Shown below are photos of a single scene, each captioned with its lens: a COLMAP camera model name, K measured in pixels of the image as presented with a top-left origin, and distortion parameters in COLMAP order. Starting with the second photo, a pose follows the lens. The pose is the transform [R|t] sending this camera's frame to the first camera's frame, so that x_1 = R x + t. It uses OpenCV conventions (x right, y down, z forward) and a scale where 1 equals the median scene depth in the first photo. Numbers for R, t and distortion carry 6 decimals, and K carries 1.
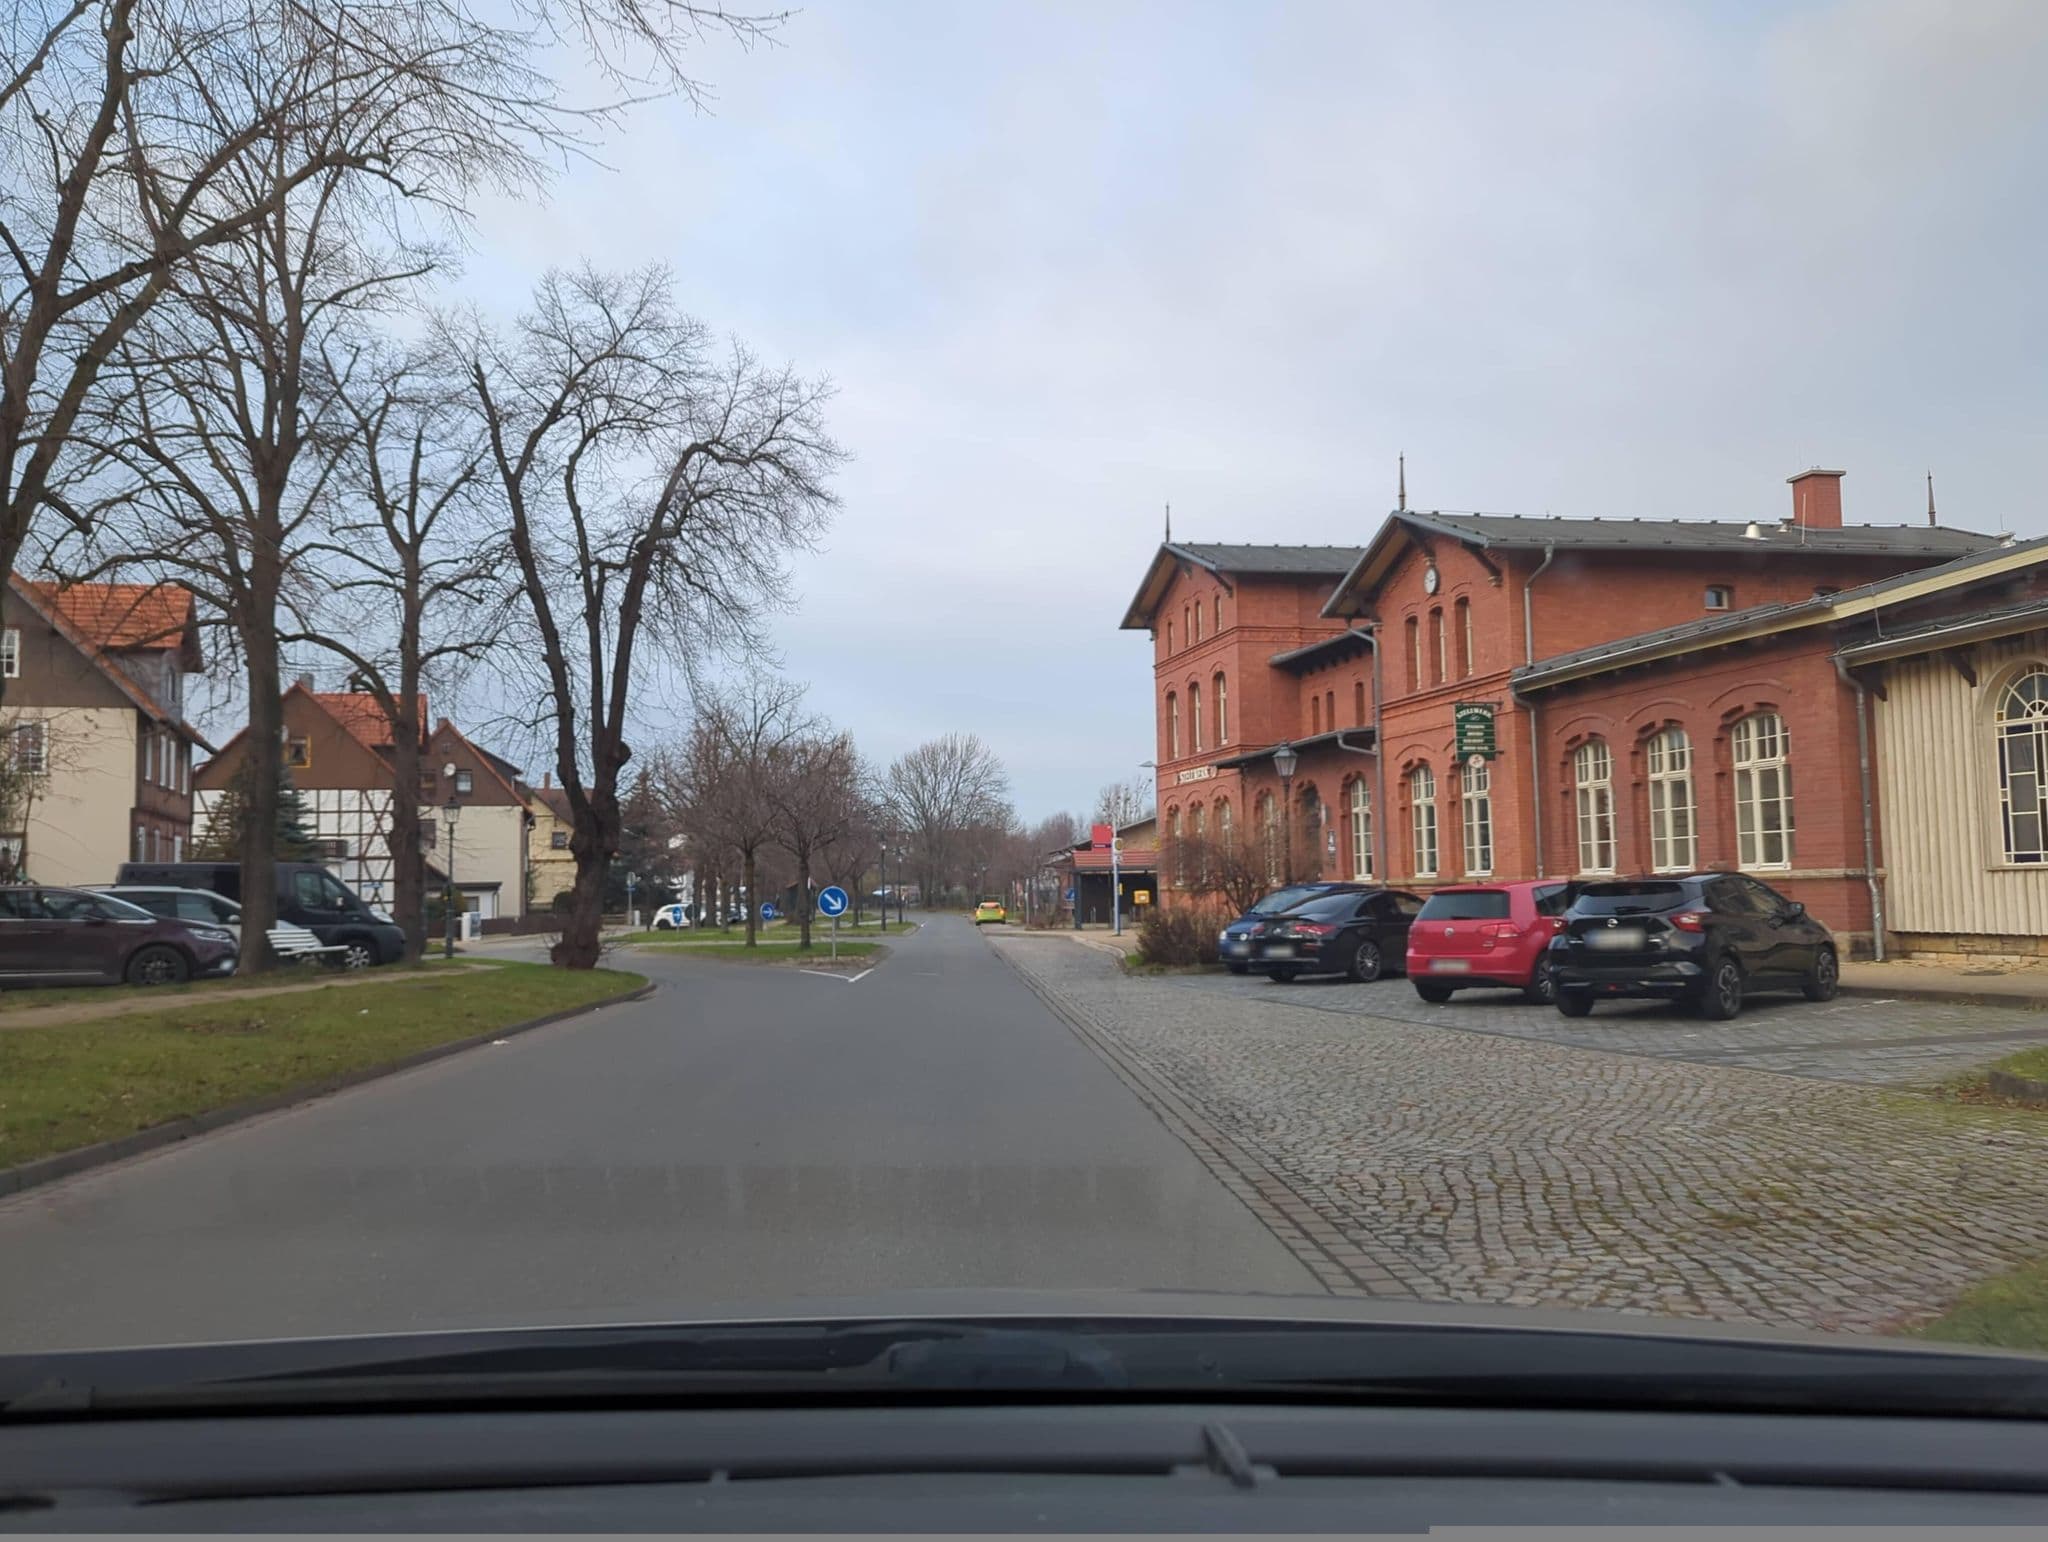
lens RADIAL K [[1616.0, 0, 1018.5], [0, 1616.0, 773.2], [0, 0, 1]] dist [-0.000219, -0.000106]
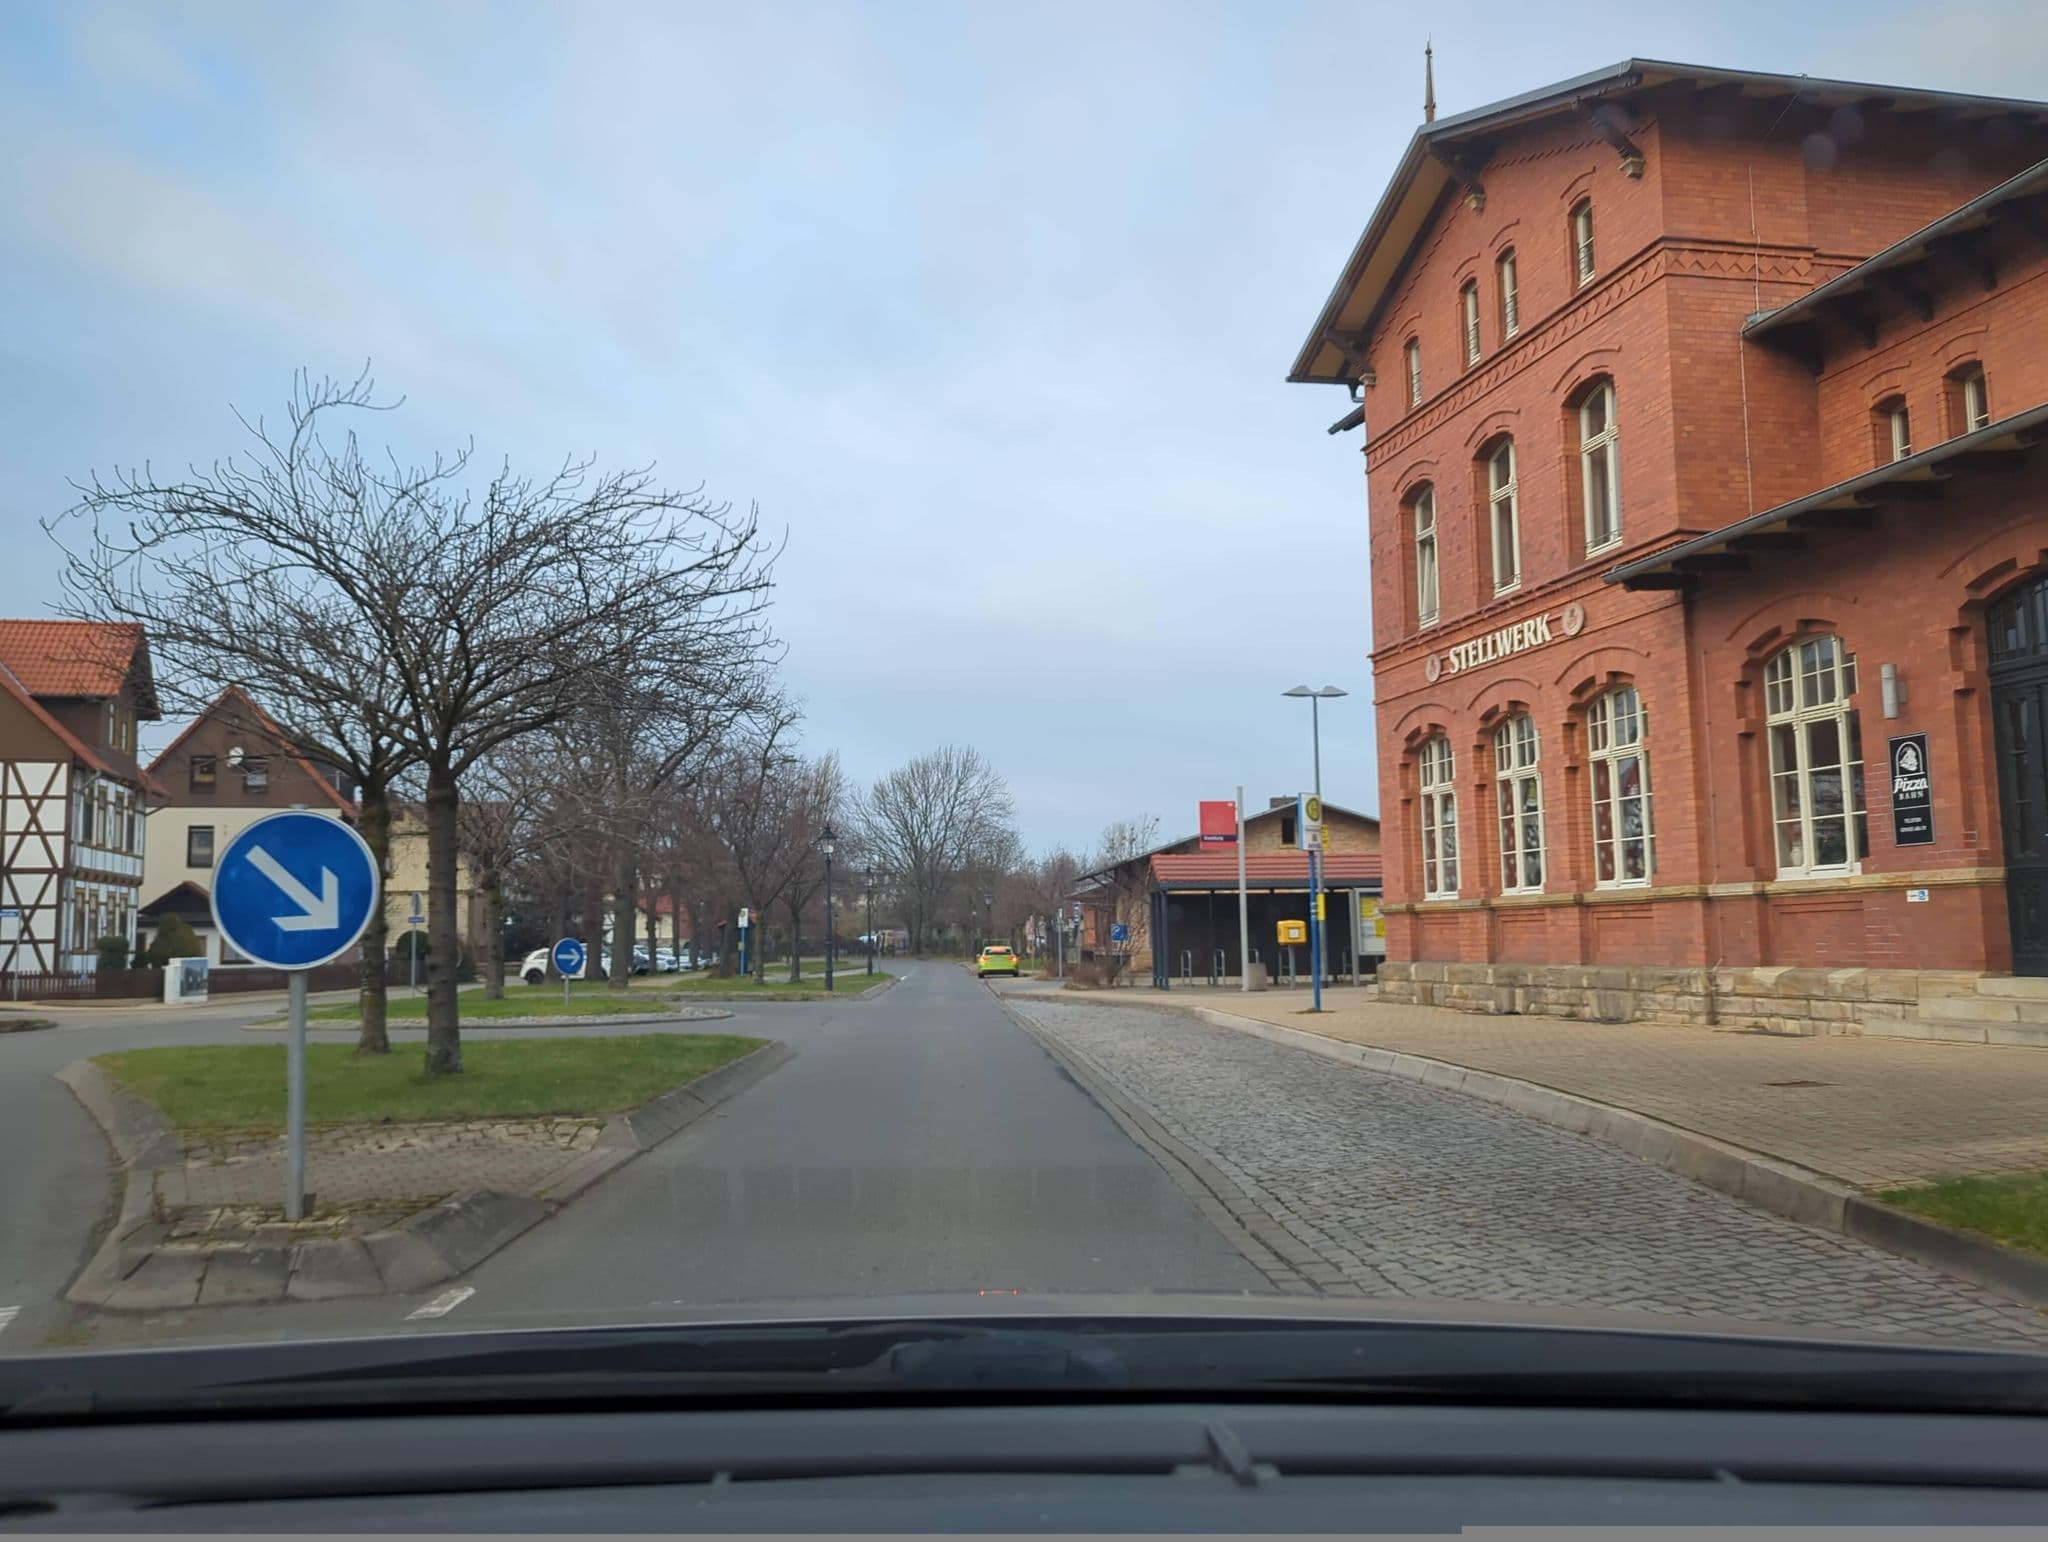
lens RADIAL K [[1616.0, 0, 1031.6], [0, 1616.0, 769.3], [0, 0, 1]] dist [-0.000219, -0.000106]
pose [[0.999927, 0.002935, 0.011689, -0.014015], [-0.002560, 0.999485, -0.031973, 0.029776], [-0.011777, 0.031941, 0.999420, 0.339333]]
